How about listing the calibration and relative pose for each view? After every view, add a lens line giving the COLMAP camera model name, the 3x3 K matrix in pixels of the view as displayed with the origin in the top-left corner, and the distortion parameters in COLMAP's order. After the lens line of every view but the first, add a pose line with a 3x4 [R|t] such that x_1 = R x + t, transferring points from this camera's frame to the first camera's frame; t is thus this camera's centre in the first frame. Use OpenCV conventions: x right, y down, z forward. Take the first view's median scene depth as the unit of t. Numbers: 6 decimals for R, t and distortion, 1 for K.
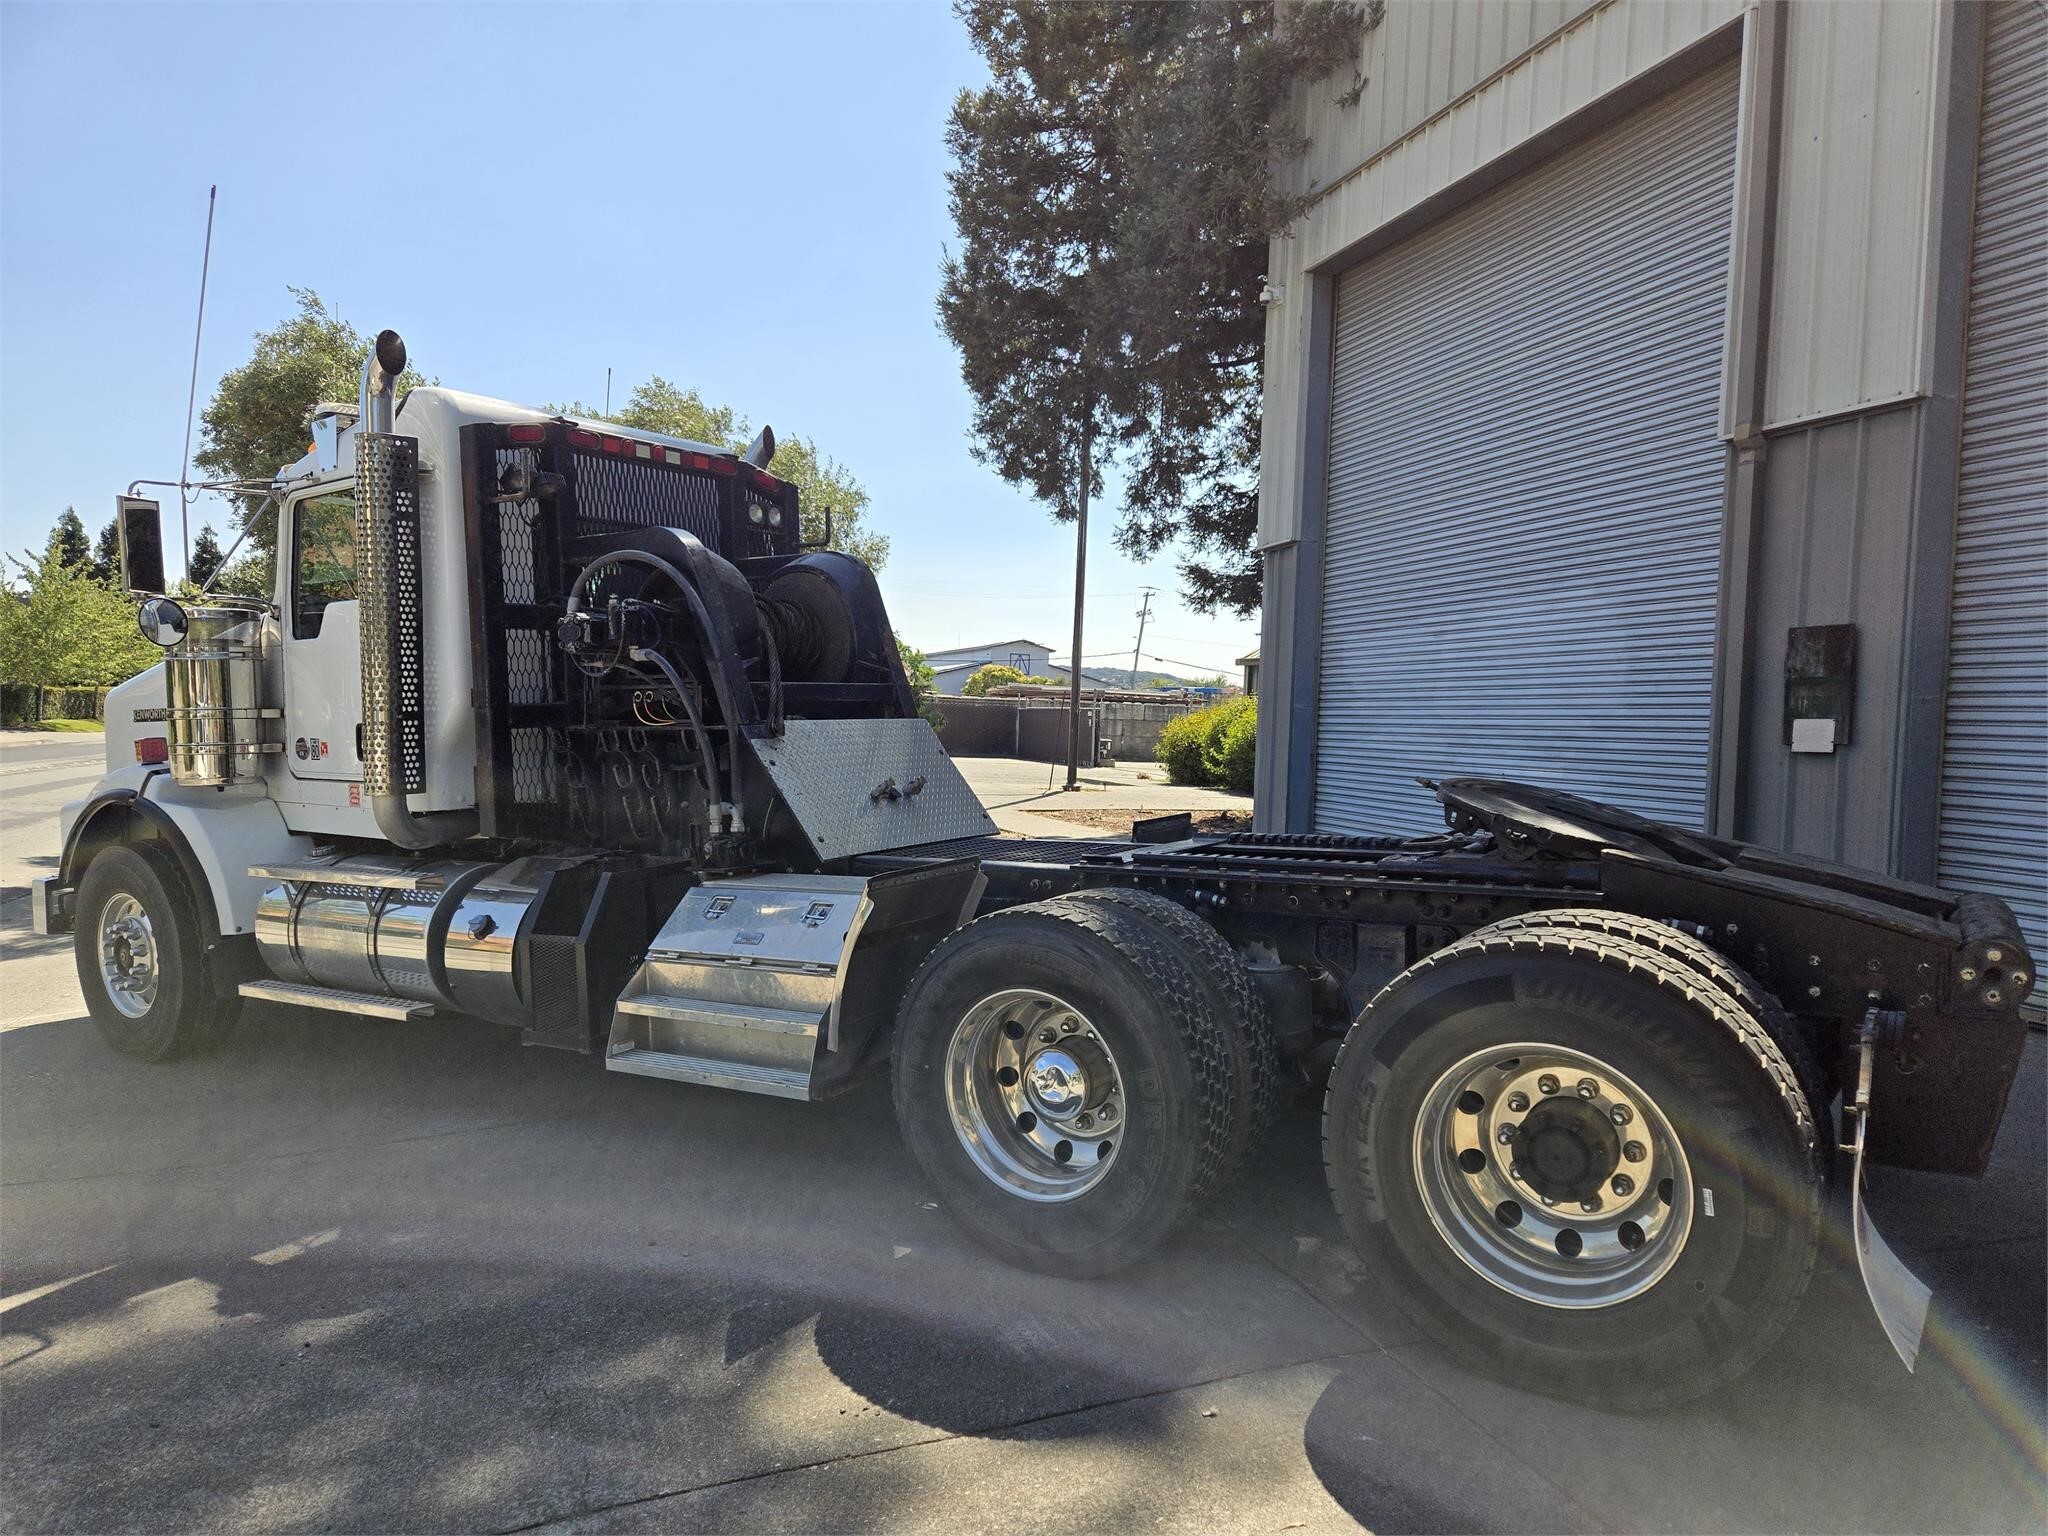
lens RADIAL K [[1375.5, 0, 1022.8], [0, 1375.5, 774.2], [0, 0, 1]] dist [0.080536, -0.067509]
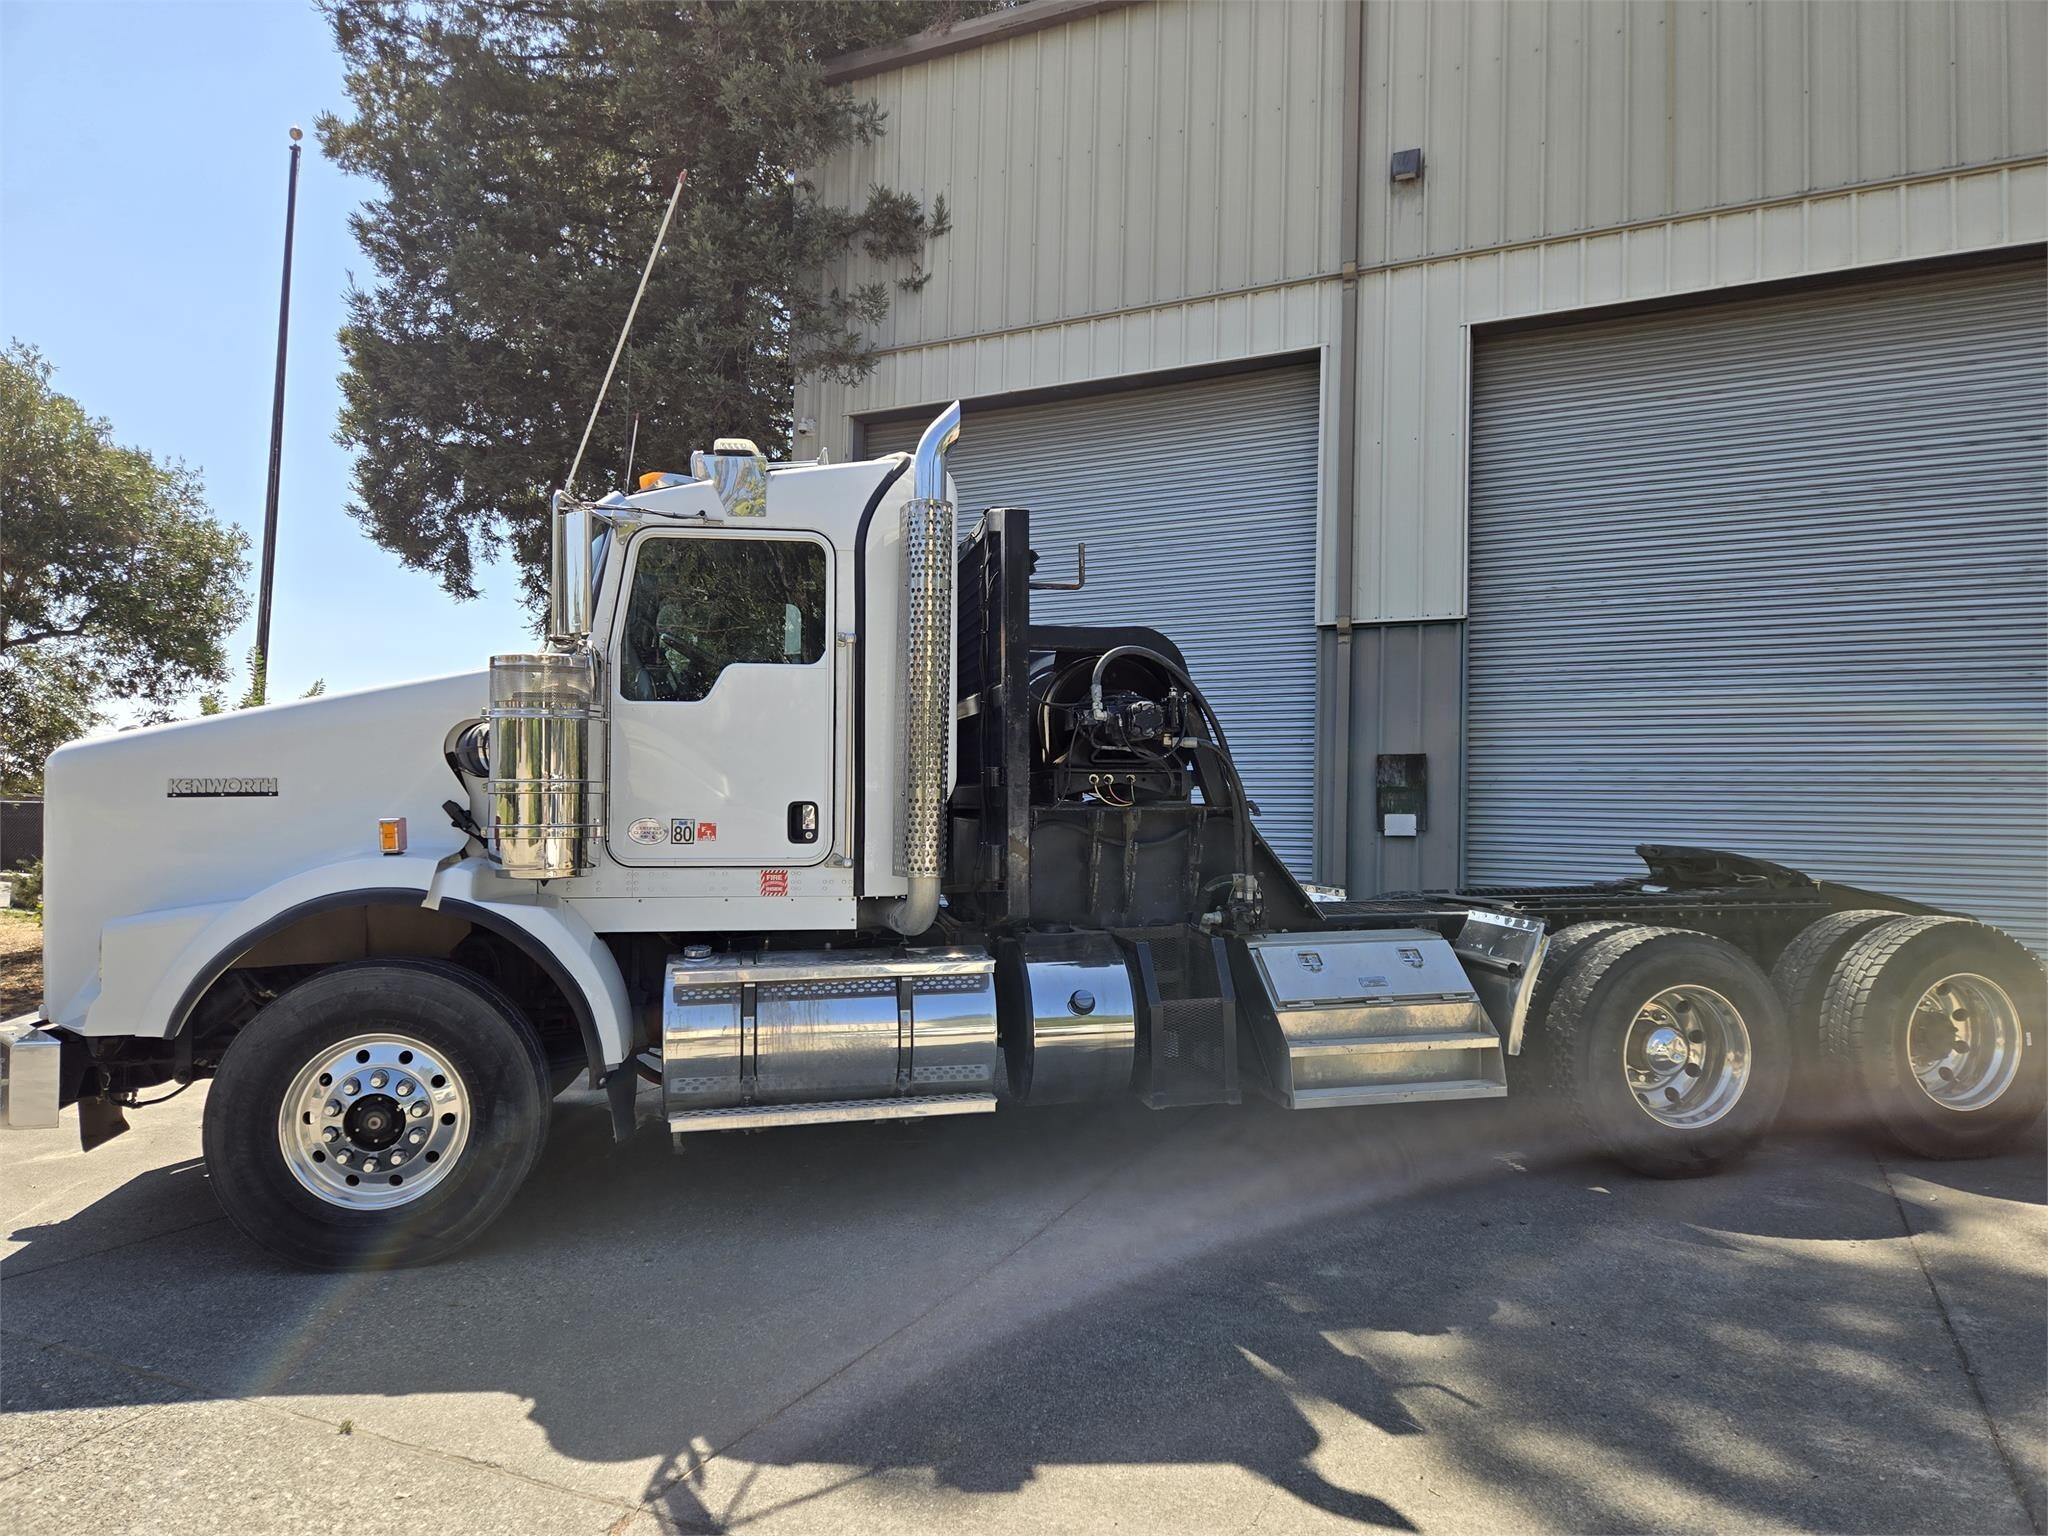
lens RADIAL K [[1375.5, 0, 1020.6], [0, 1375.5, 772.9], [0, 0, 1]] dist [0.080536, -0.067509]
pose [[0.707957, 0.029812, 0.705626, -0.953823], [0.023020, 0.997604, -0.065244, 0.006026], [-0.705880, 0.062433, 0.705574, 0.259902]]
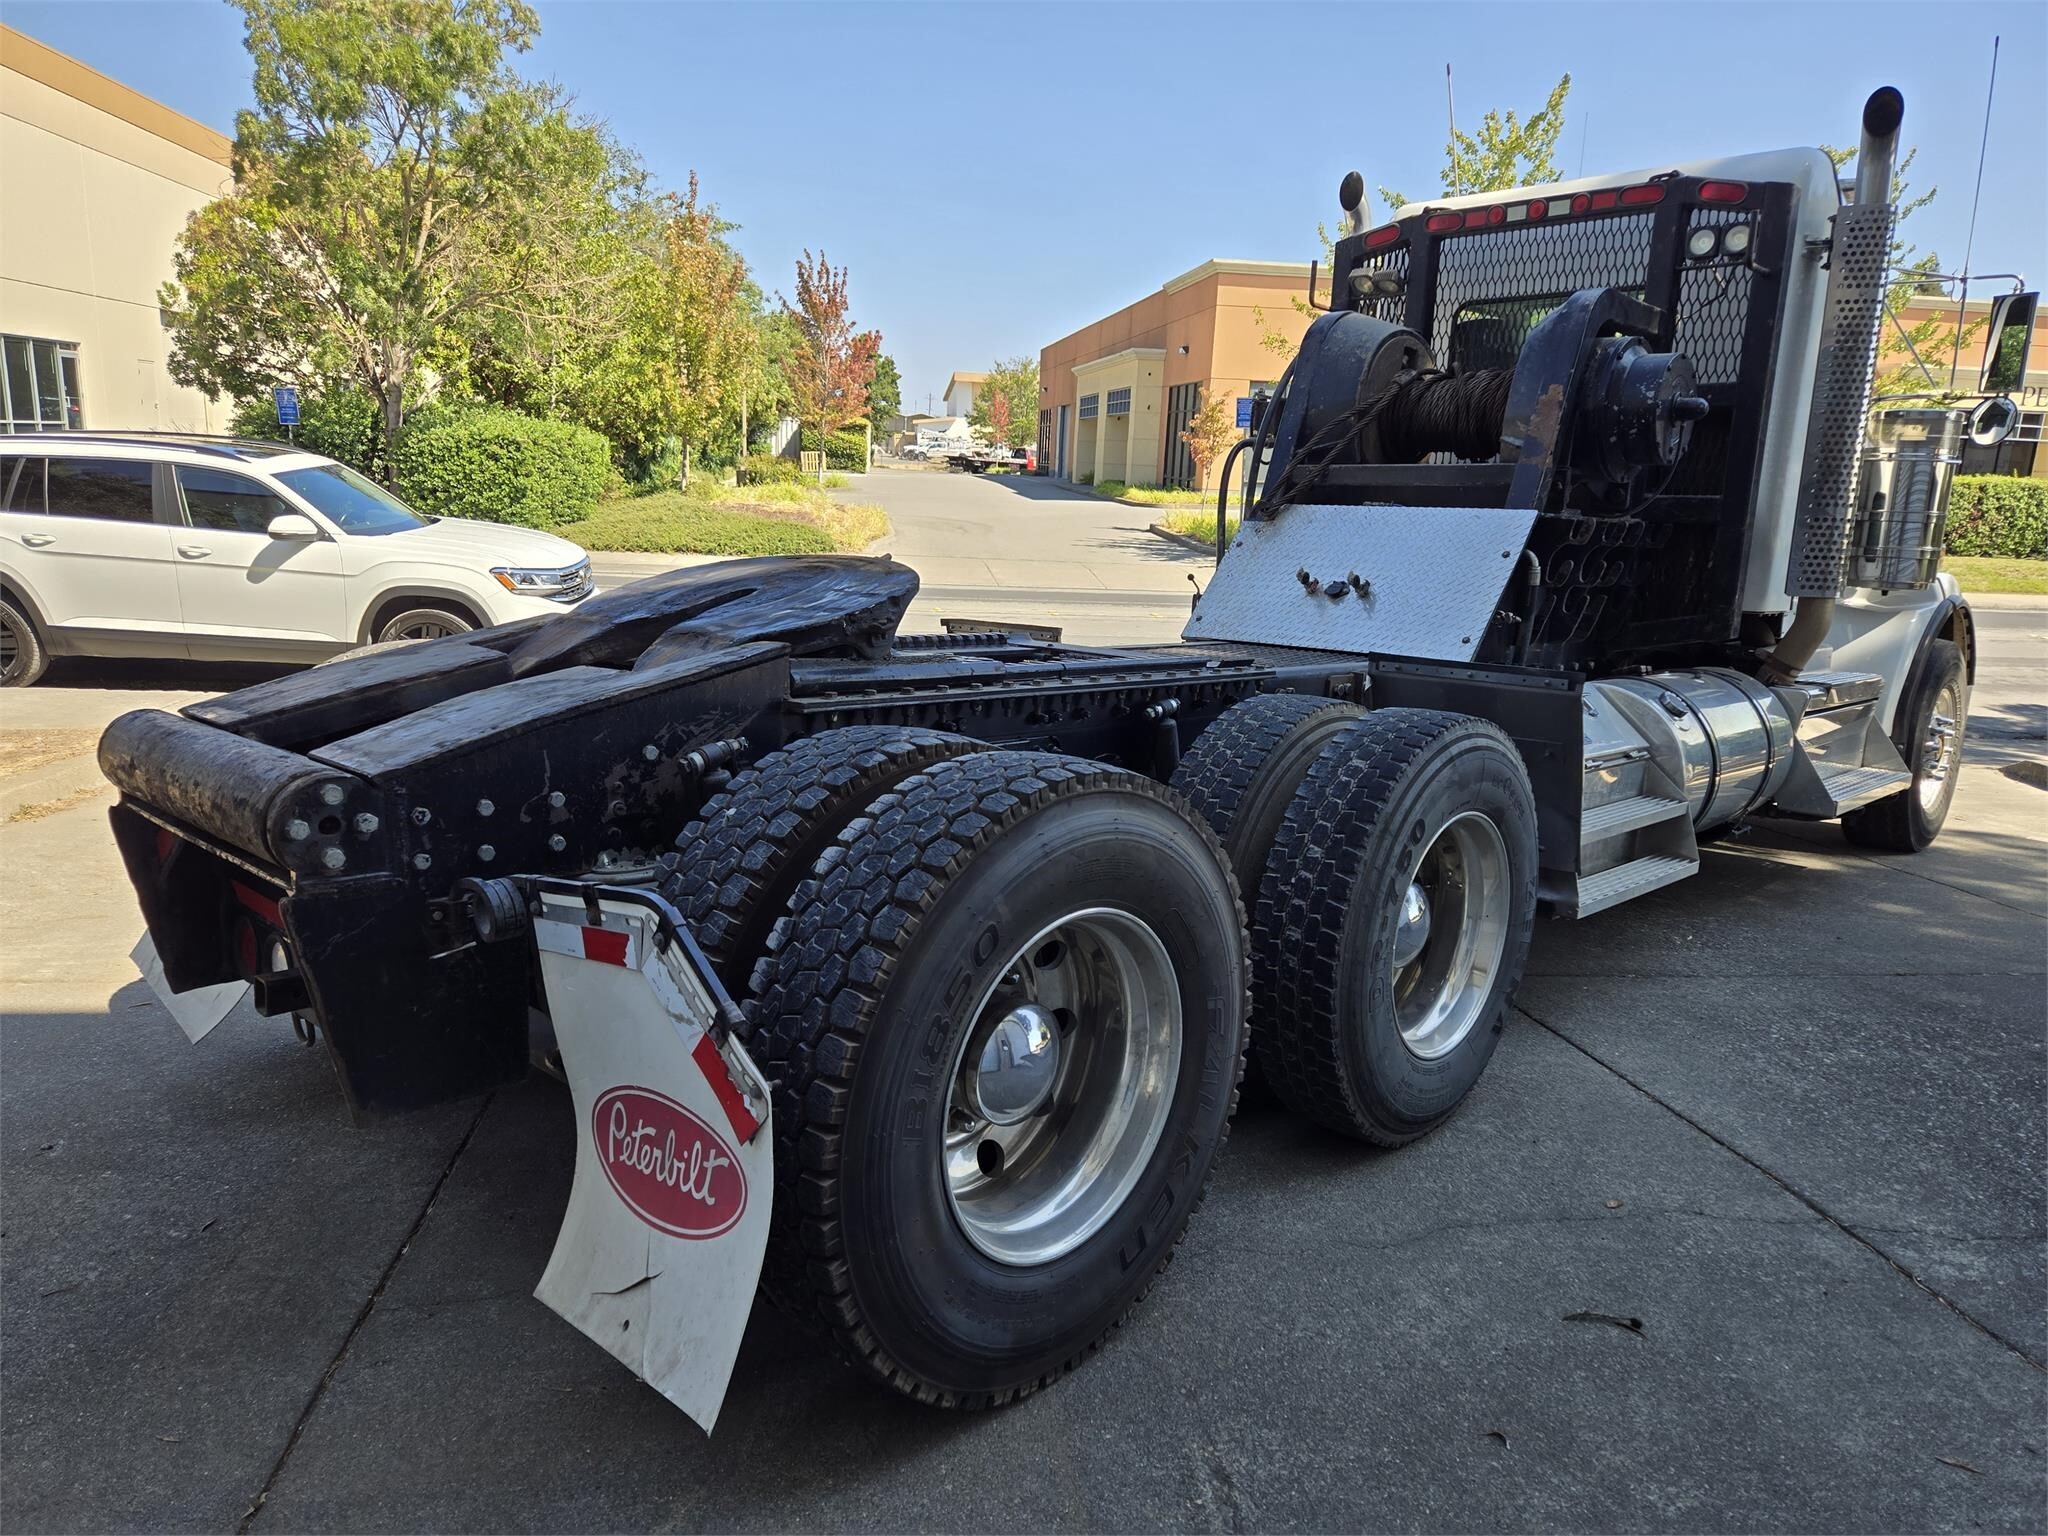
lens RADIAL K [[1375.5, 0, 1026.7], [0, 1375.5, 767.0], [0, 0, 1]] dist [0.080536, -0.067509]
pose [[-0.188617, 0.179557, -0.965496, 0.720118], [-0.093070, 0.975450, 0.199590, -0.029620], [0.977631, 0.127505, -0.167275, 0.866449]]
